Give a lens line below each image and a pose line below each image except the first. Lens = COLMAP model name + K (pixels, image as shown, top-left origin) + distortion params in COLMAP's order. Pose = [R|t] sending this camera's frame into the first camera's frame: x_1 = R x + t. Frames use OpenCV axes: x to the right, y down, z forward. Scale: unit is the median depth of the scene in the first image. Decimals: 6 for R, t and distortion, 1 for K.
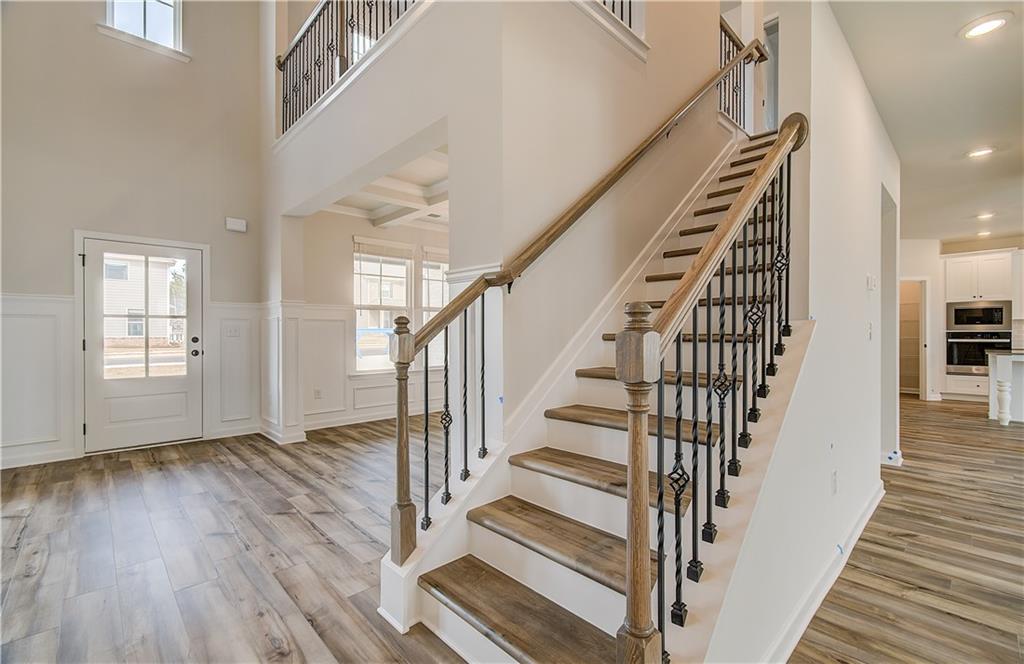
lens RADIAL K [[447.5, 0, 506.4], [0, 447.5, 335.0], [0, 0, 1]] dist [-0.004882, 0.001119]
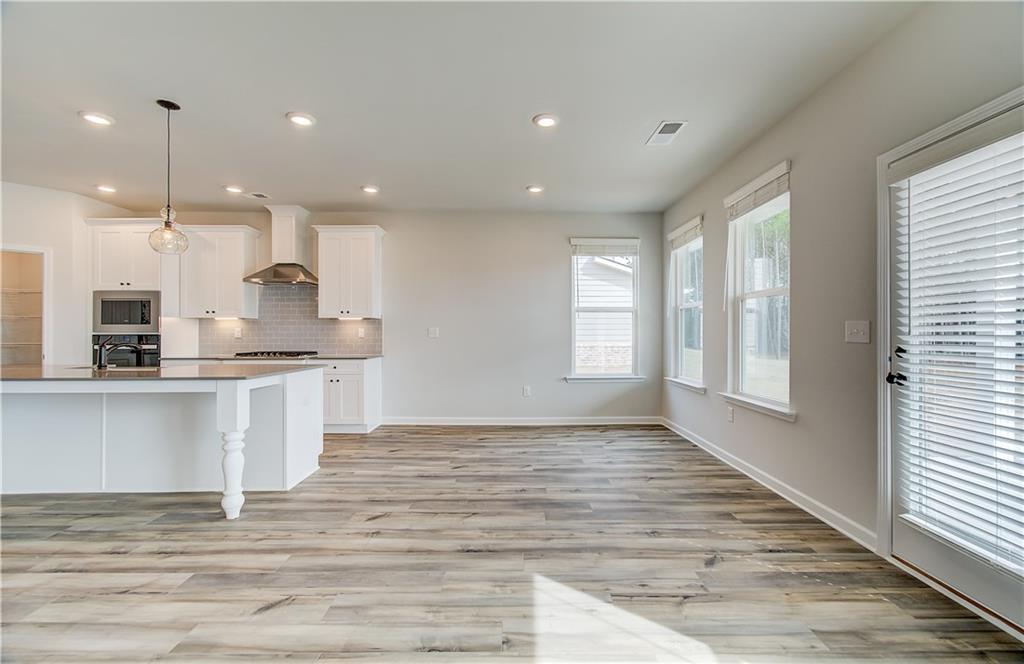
lens RADIAL K [[447.5, 0, 512.4], [0, 447.5, 330.2], [0, 0, 1]] dist [-0.004882, 0.001119]
pose [[0.684211, 0.006600, 0.729254, 1.004473], [0.004273, 0.999906, -0.013058, -0.002205], [-0.729272, 0.012051, 0.684118, 0.092890]]
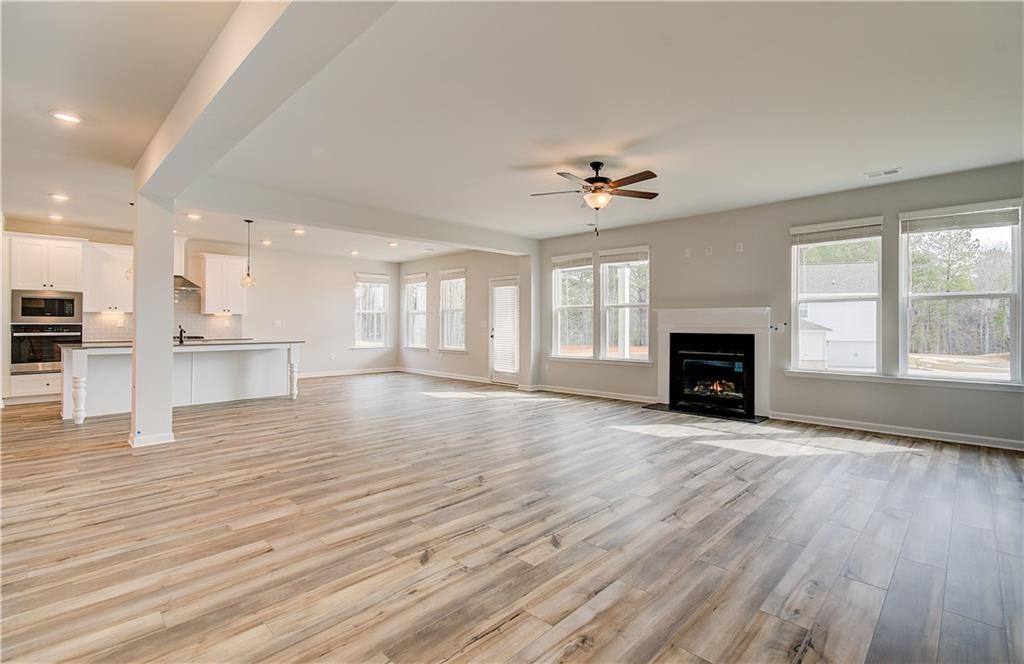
lens RADIAL K [[477.7, 0, 508.2], [0, 477.7, 321.0], [0, 0, 1]] dist [0.022102, 0.000559]
pose [[-0.016808, 0.008966, 0.999819, 0.057977], [0.003877, 0.999953, -0.008902, -0.001806], [-0.999851, 0.003727, -0.016842, 0.088754]]
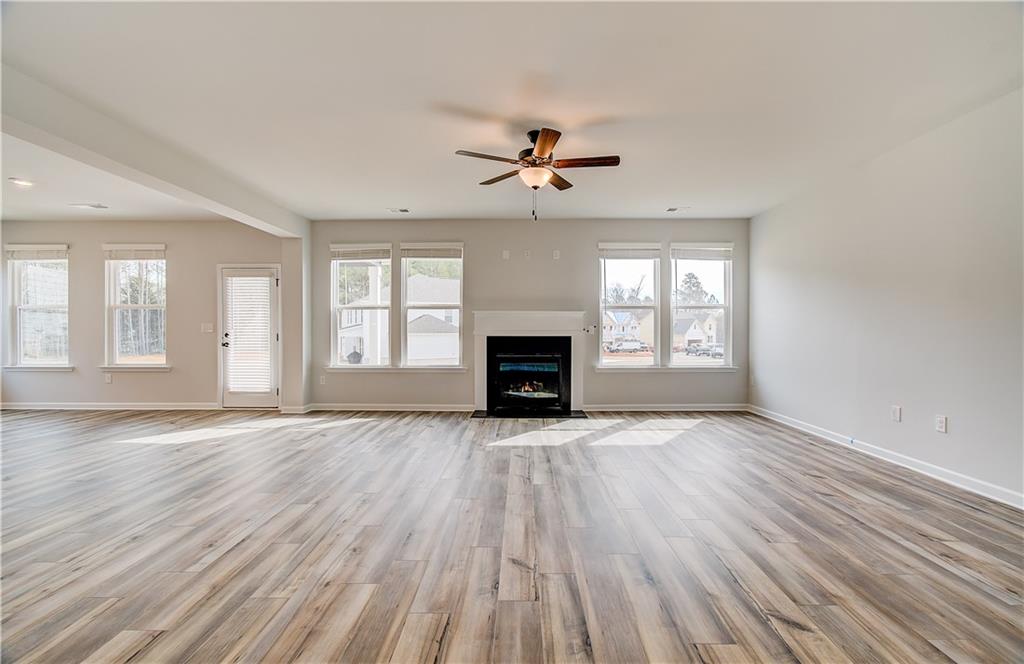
lens RADIAL K [[447.5, 0, 515.4], [0, 447.5, 336.9], [0, 0, 1]] dist [-0.004882, 0.001119]
pose [[-0.702909, -0.013858, 0.711145, 0.355963], [0.007472, 0.999611, 0.026865, -0.006583], [-0.711241, 0.024198, -0.702532, 0.331494]]
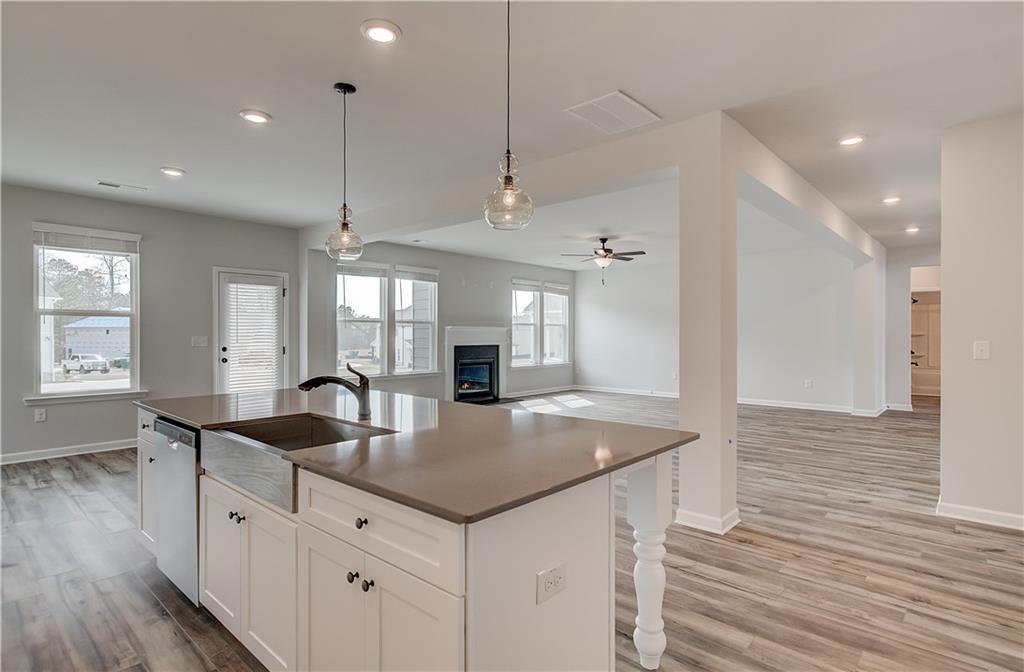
lens RADIAL K [[523.8, 0, 512.0], [0, 523.8, 338.8], [0, 0, 1]] dist [-0.040245, 0.000006]
pose [[-0.996738, 0.010478, -0.080027, 0.990216], [0.010026, 0.999931, 0.006055, -0.009386], [0.080085, 0.005233, -0.996774, 1.063173]]
